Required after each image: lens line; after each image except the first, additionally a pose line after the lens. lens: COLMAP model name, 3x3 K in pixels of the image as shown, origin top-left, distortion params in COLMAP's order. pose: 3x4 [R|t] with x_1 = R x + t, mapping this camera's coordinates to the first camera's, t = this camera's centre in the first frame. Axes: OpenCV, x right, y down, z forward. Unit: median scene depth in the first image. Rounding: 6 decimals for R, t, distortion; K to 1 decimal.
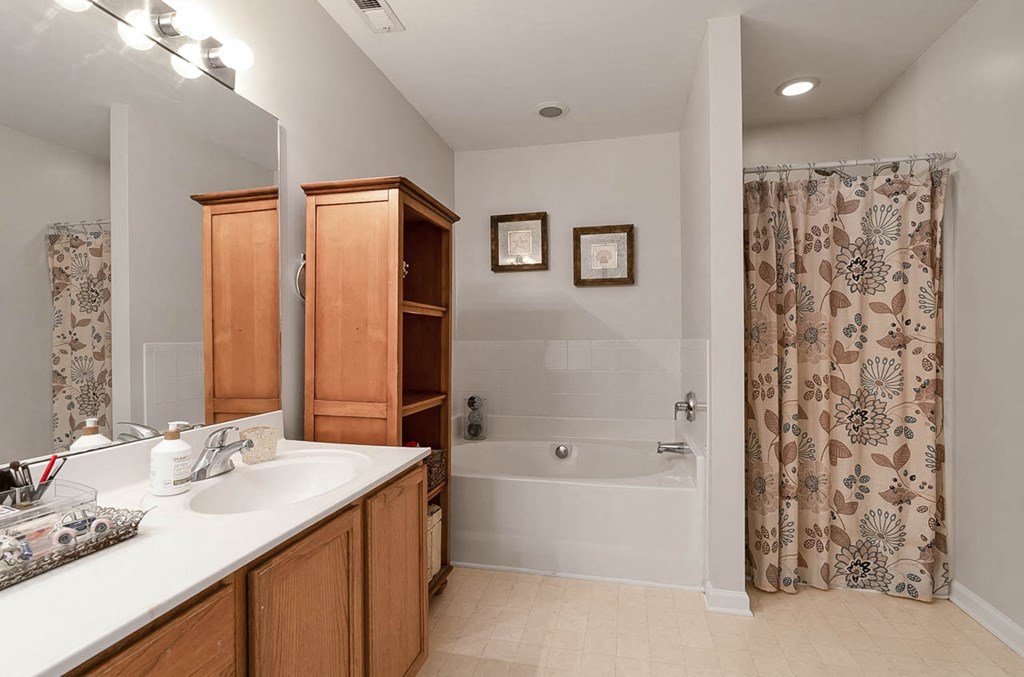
lens RADIAL K [[513.3, 0, 508.1], [0, 513.3, 342.0], [0, 0, 1]] dist [-0.005606, 0.000664]
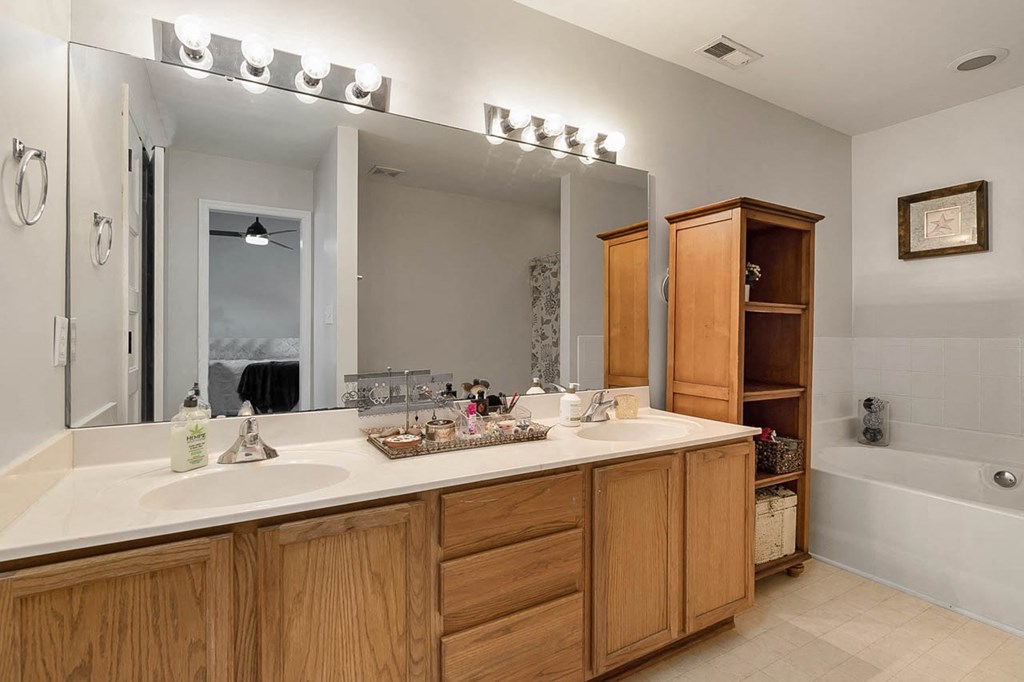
lens RADIAL K [[495.7, 0, 505.3], [0, 495.7, 343.8], [0, 0, 1]] dist [-0.001889, 0.000062]
pose [[0.695030, 0.022512, -0.718629, 0.220478], [-0.012800, 0.999739, 0.018939, 0.001045], [0.718867, -0.003965, 0.695136, -0.171655]]
